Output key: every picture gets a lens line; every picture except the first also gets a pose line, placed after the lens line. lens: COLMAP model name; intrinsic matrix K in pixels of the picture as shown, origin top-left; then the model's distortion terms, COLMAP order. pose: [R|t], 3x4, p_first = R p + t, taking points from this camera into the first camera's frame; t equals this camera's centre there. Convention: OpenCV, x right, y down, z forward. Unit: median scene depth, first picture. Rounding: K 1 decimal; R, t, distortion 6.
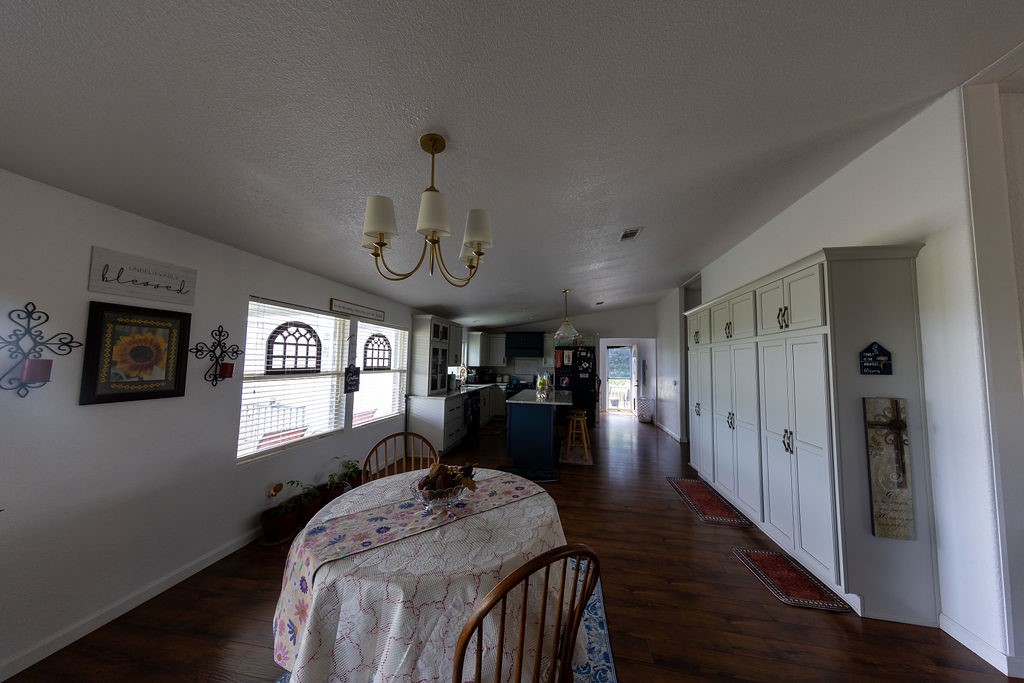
lens RADIAL K [[320.4, 0, 517.9], [0, 320.4, 337.1], [0, 0, 1]] dist [0.002543, 0.000117]
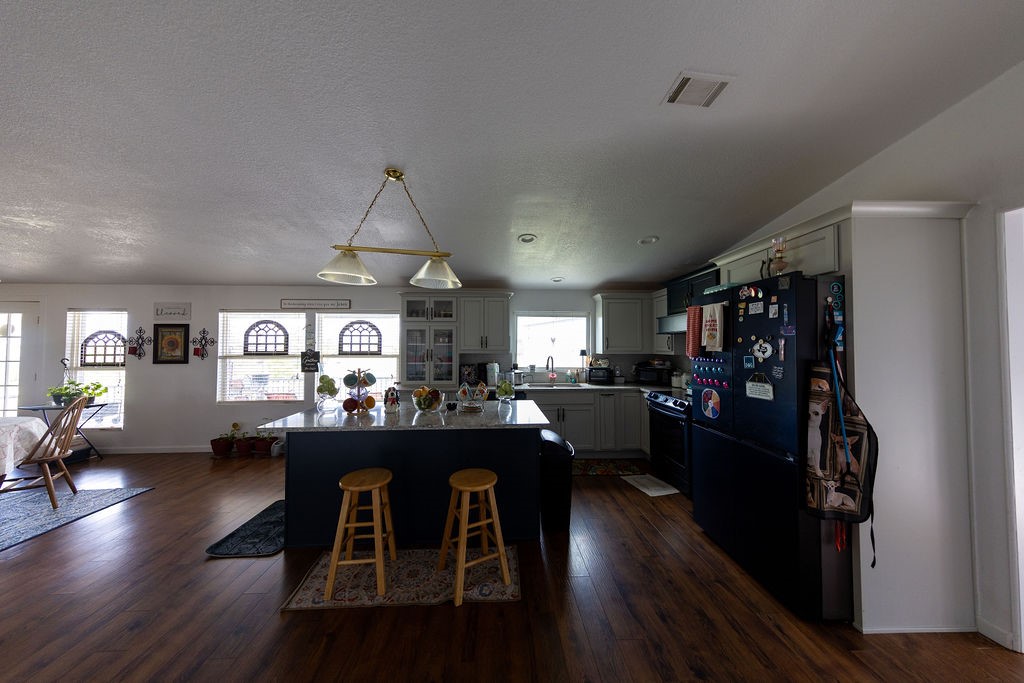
lens RADIAL K [[320.4, 0, 511.4], [0, 320.4, 334.0], [0, 0, 1]] dist [0.002543, 0.000117]
pose [[0.223031, -0.053716, -0.973330, 1.041135], [0.078698, 0.996214, -0.036946, 0.165997], [0.971629, -0.068359, 0.226414, 1.834424]]
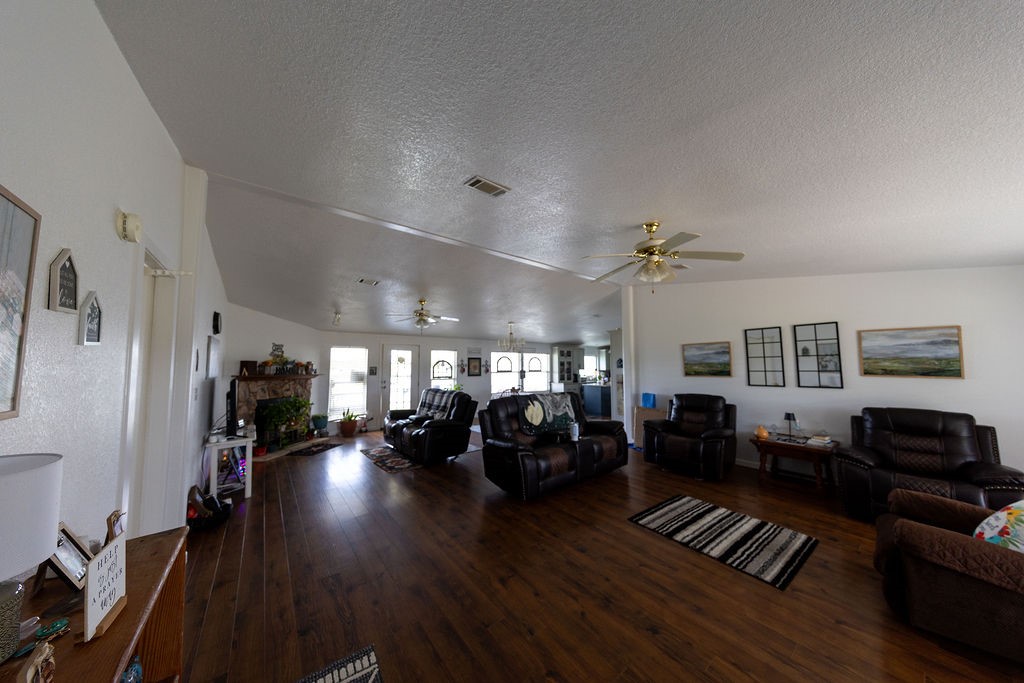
lens RADIAL K [[320.4, 0, 510.7], [0, 320.4, 345.5], [0, 0, 1]] dist [0.002543, 0.000117]
pose [[0.740294, -0.068159, -0.668819, 1.650039], [0.068704, 0.997309, -0.025588, -0.072328], [0.668763, -0.027008, 0.742985, -1.471492]]
